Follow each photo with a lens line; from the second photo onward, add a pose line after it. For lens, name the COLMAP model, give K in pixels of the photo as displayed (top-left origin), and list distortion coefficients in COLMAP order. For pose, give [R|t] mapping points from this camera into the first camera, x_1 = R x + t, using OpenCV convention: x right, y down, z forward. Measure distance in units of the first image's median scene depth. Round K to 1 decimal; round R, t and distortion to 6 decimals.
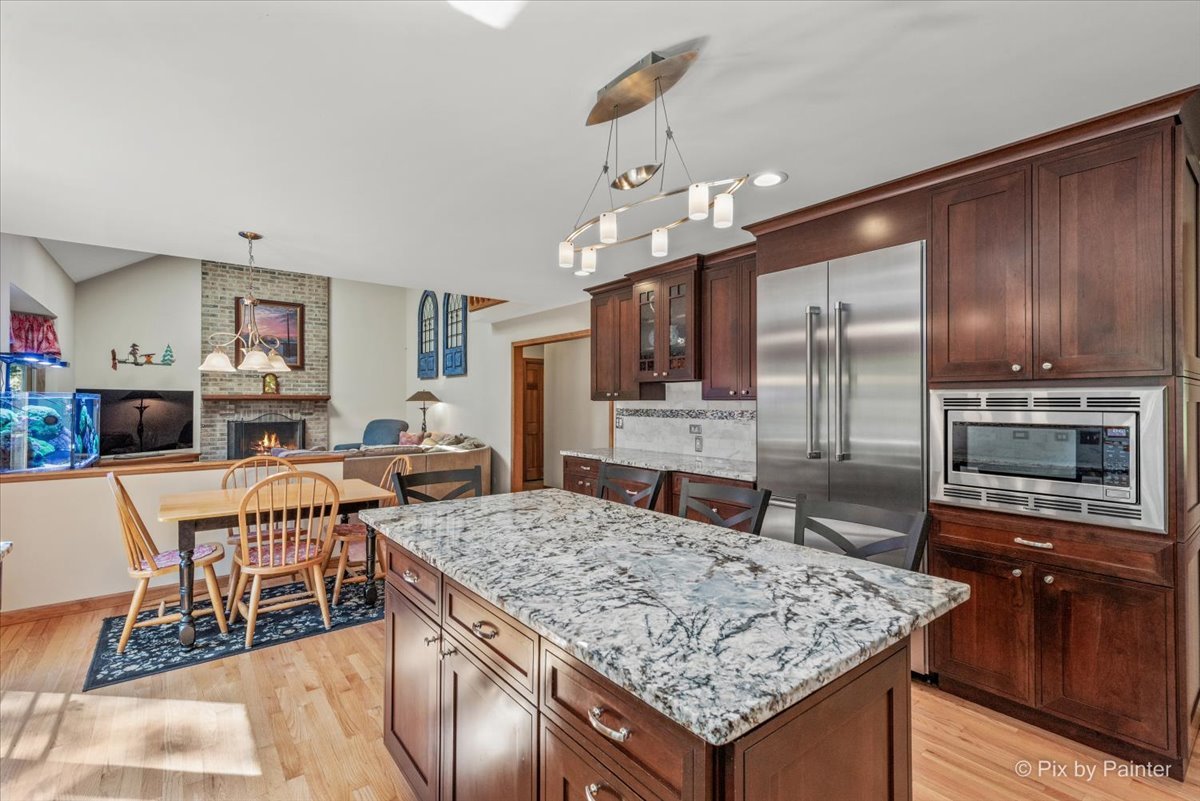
lens RADIAL K [[564.6, 0, 599.3], [0, 564.6, 403.8], [0, 0, 1]] dist [-0.002899, -0.000287]
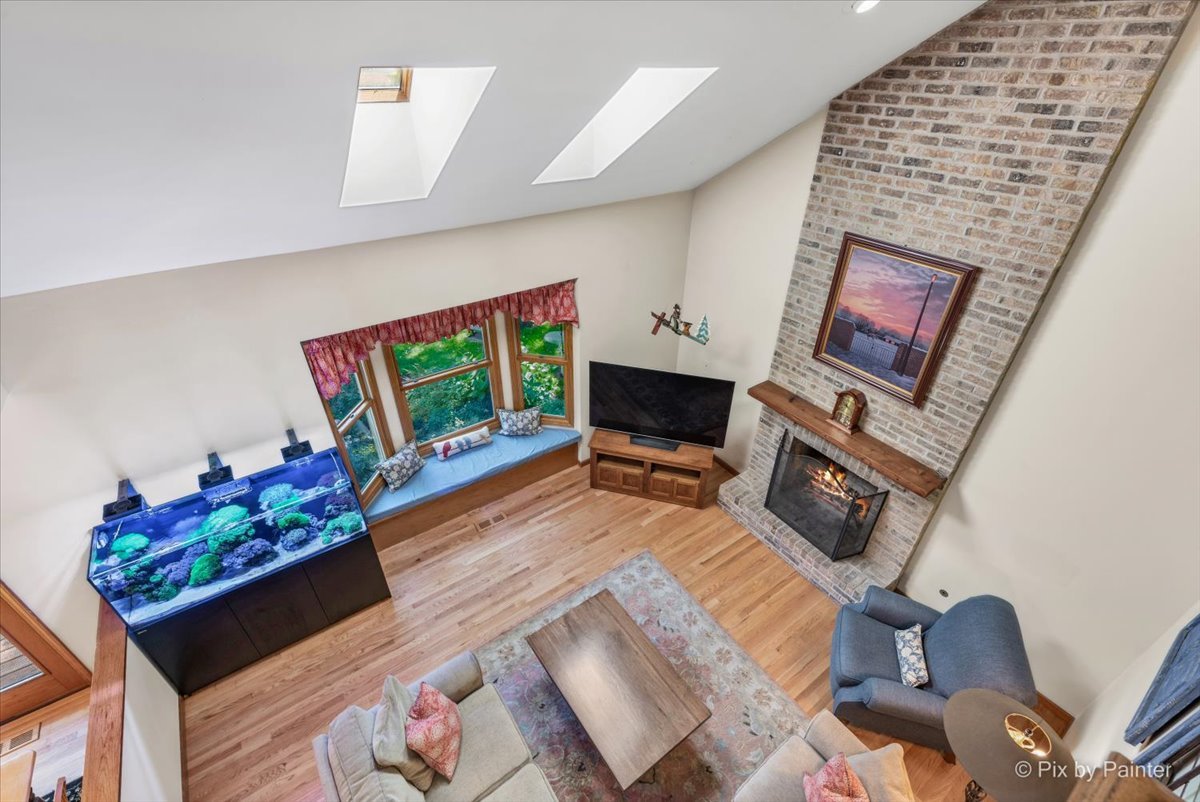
lens RADIAL K [[514.3, 0, 599.5], [0, 514.3, 403.9], [0, 0, 1]] dist [0.001962, 0.000063]
pose [[-0.034094, 0.545971, -0.837110, -0.172383], [0.002641, 0.837643, 0.546212, -0.297664], [0.999415, 0.016411, -0.030001, 0.768373]]
